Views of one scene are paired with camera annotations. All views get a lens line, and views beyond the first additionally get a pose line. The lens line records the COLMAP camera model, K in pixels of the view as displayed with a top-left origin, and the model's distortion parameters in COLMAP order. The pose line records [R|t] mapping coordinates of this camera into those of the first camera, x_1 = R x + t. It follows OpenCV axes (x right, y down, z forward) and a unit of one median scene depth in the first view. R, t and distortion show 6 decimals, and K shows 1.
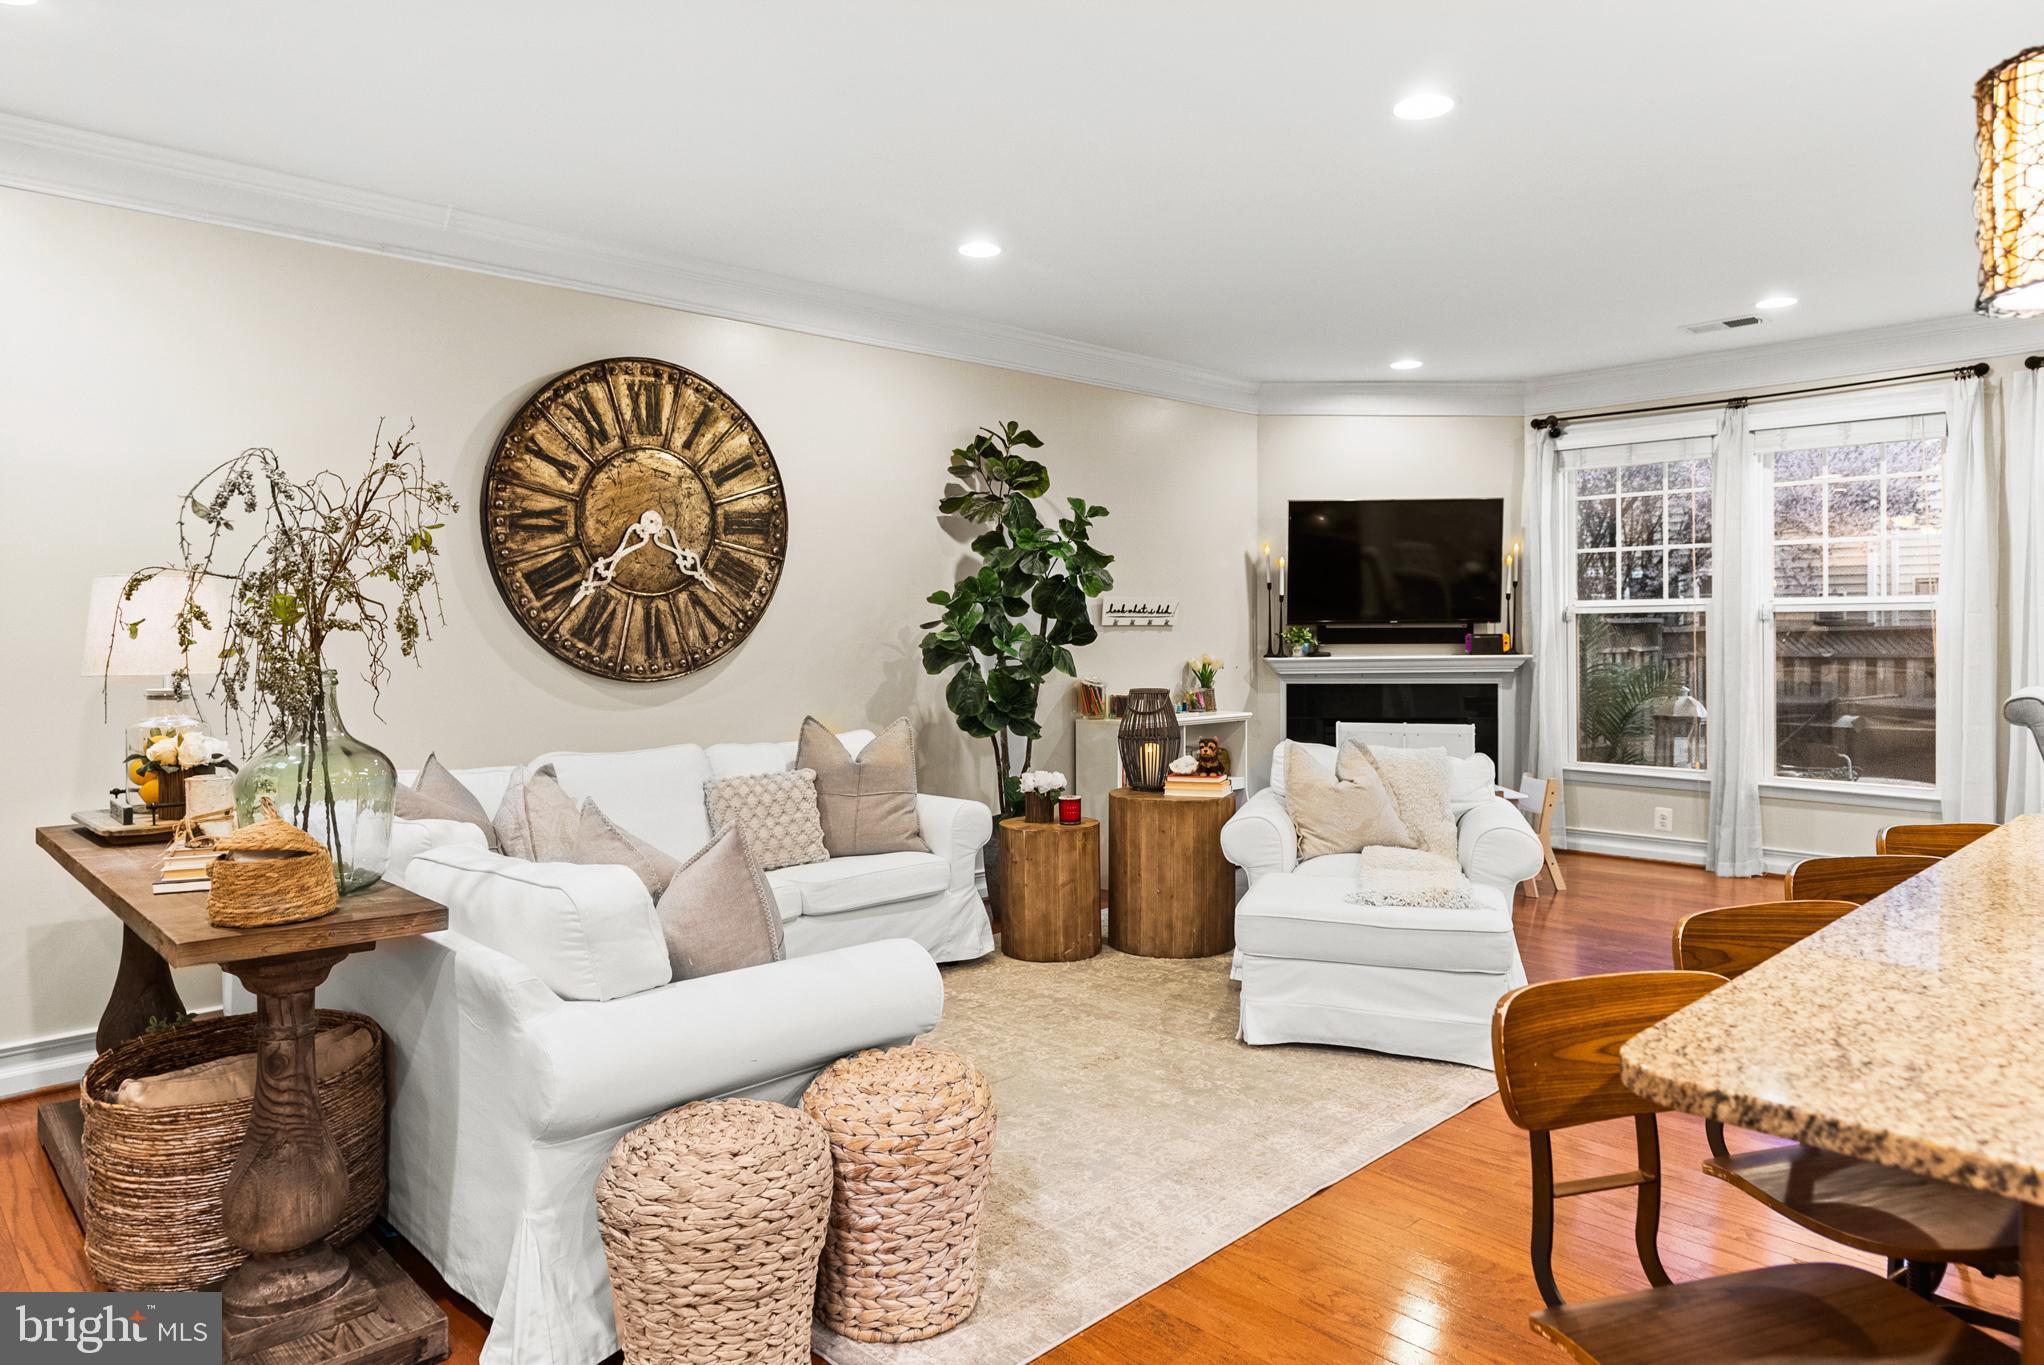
lens RADIAL K [[1284.1, 0, 1030.7], [0, 1284.1, 624.9], [0, 0, 1]] dist [-0.000385, 0.000076]
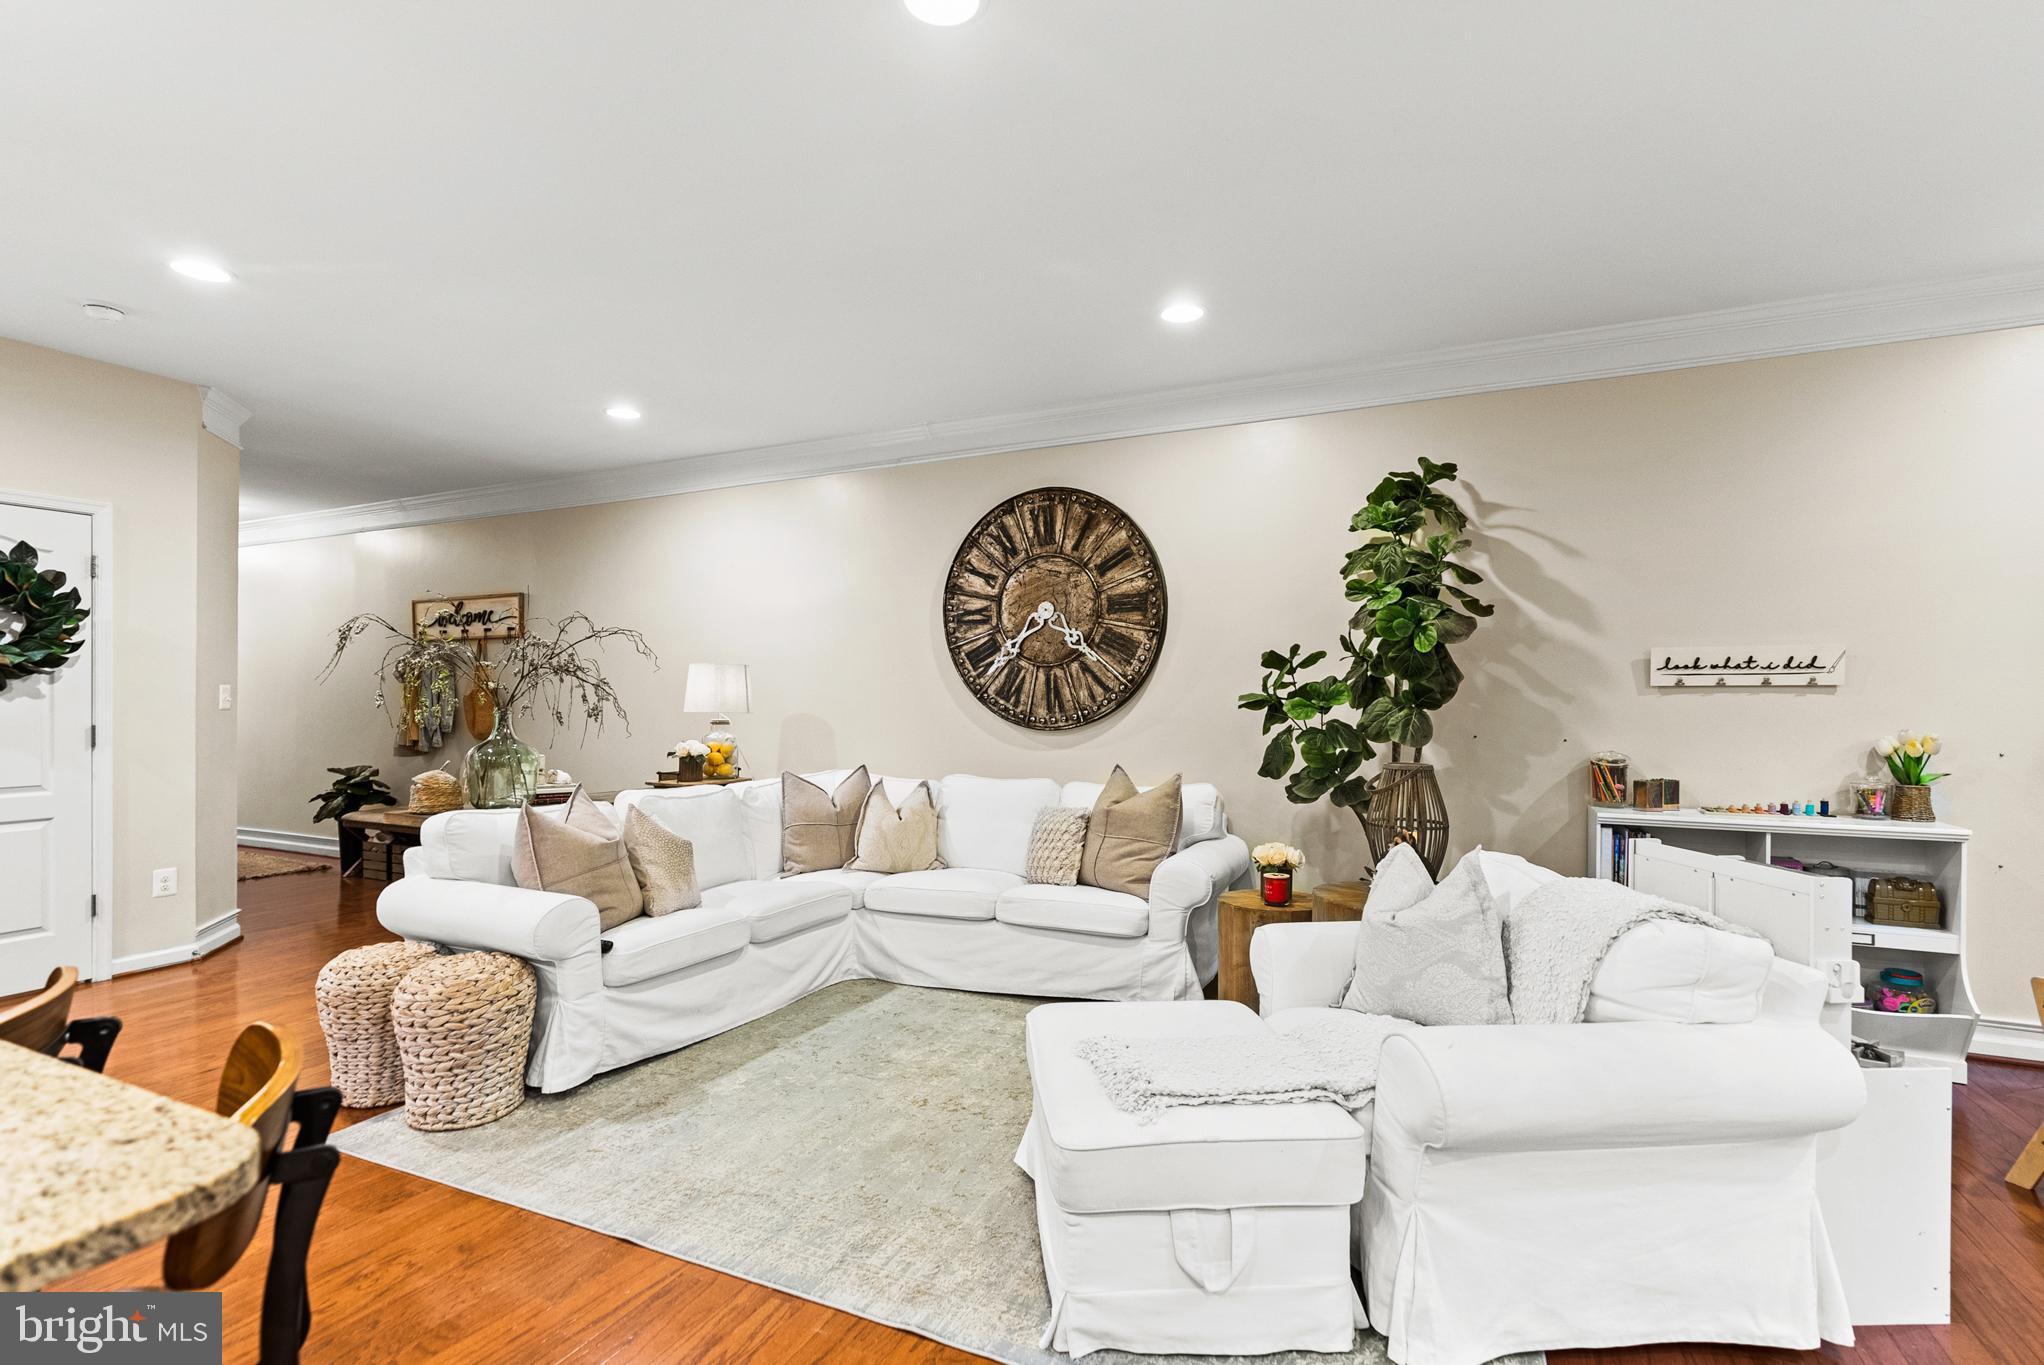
lens RADIAL K [[957.8, 0, 1010.9], [0, 957.8, 697.6], [0, 0, 1]] dist [-0.001661, -0.000107]
pose [[0.354627, 0.003336, -0.935002, 0.639031], [-0.000510, 0.999994, 0.003374, 0.007526], [0.935008, -0.000719, 0.354627, 0.629852]]
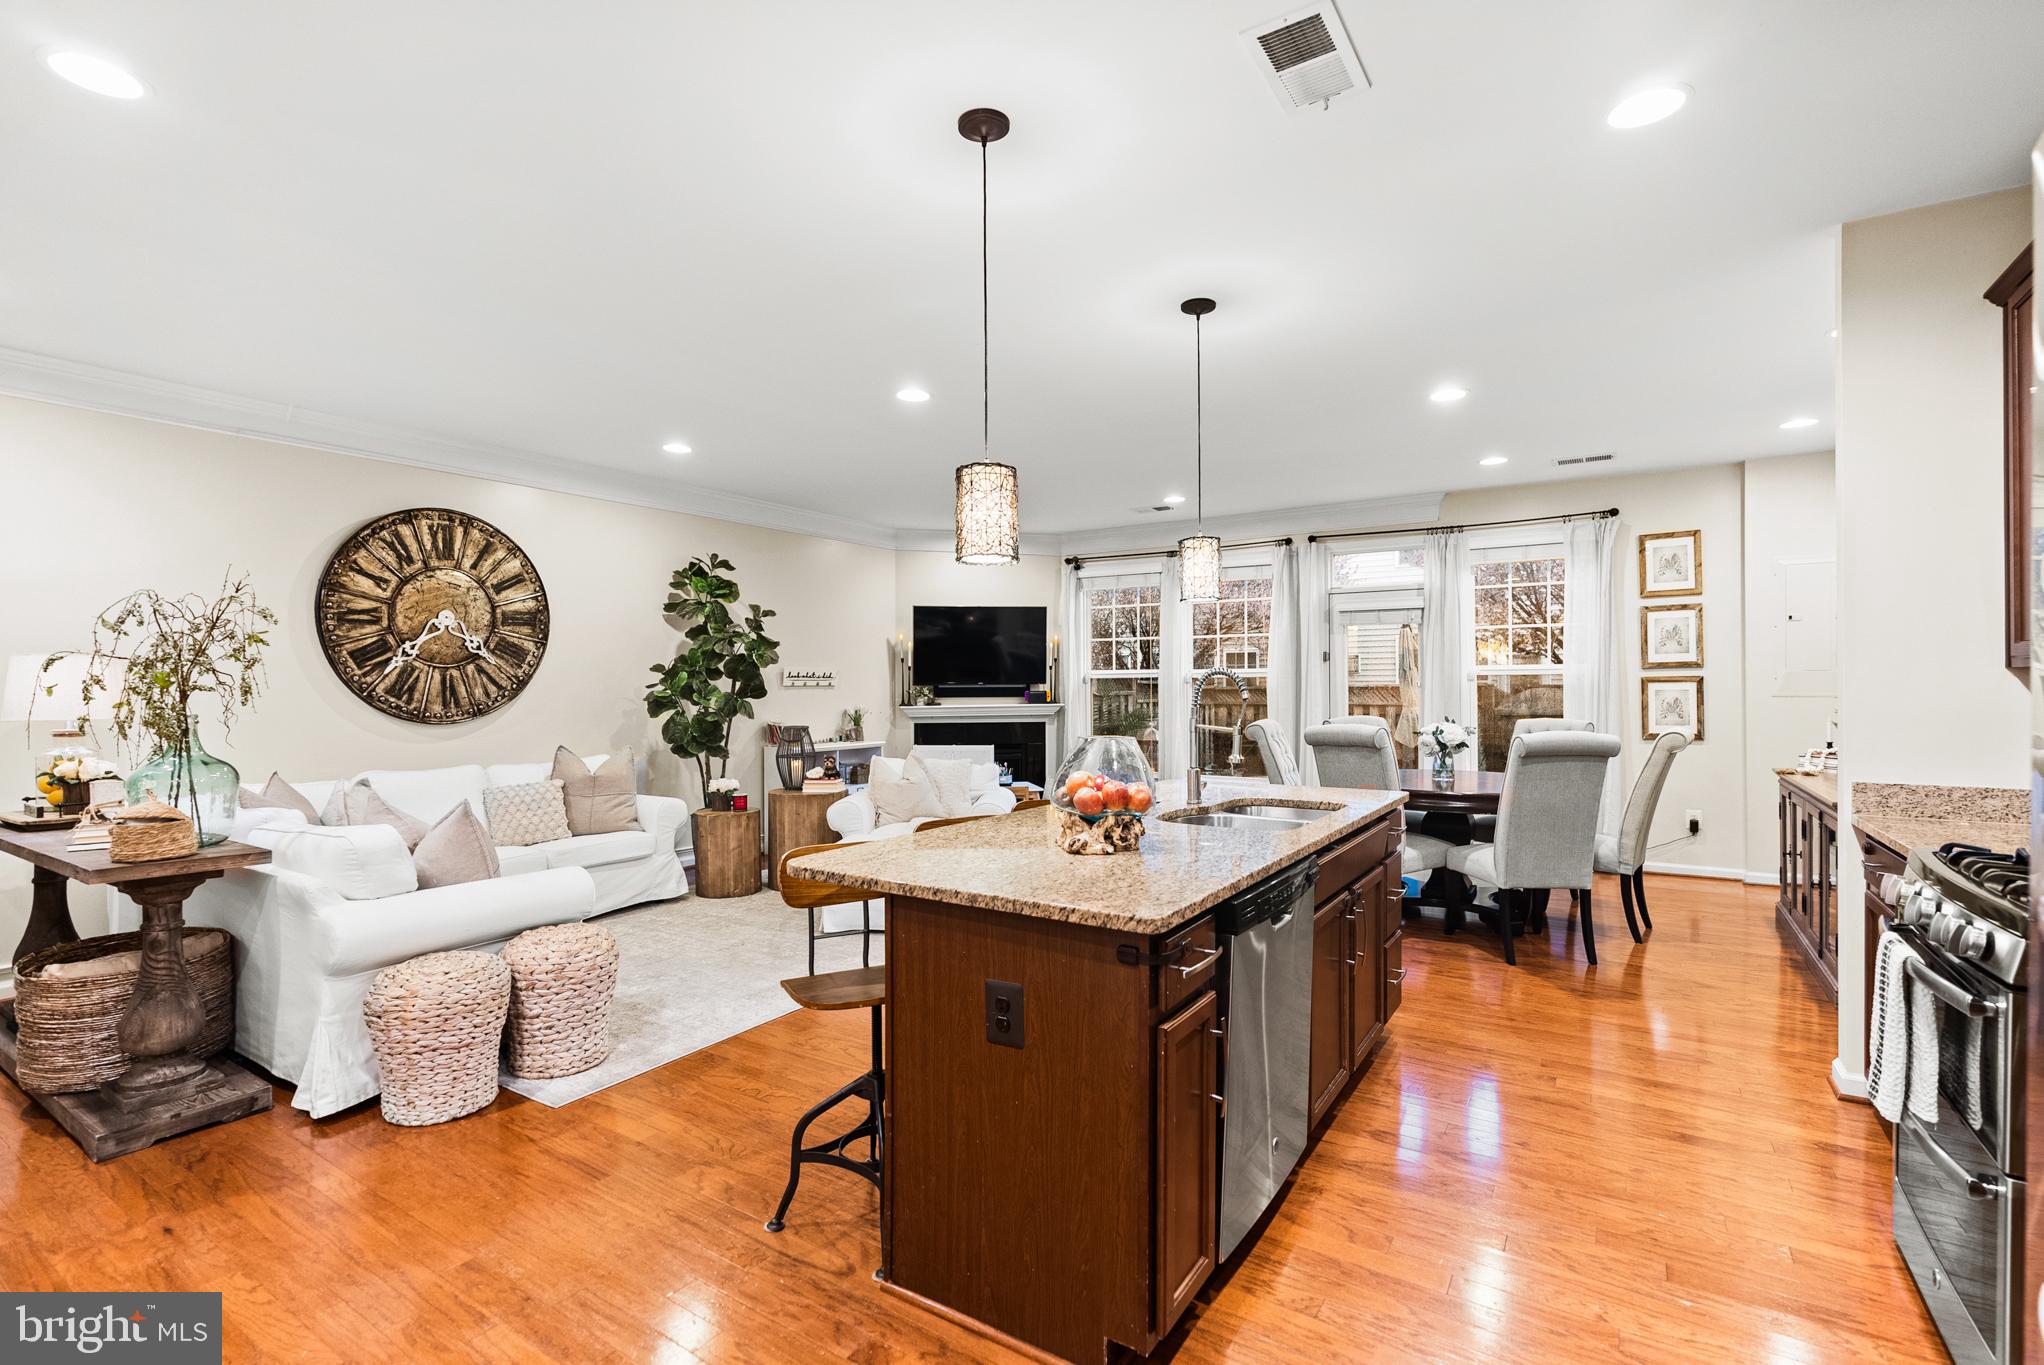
lens RADIAL K [[934.6, 0, 1022.0], [0, 934.6, 682.5], [0, 0, 1]] dist [-0.004747, 0.001965]
pose [[0.975462, 0.000600, 0.220166, 0.124776], [-0.000327, 0.999999, -0.001274, -0.003053], [-0.220166, 0.001171, 0.975462, -0.219866]]
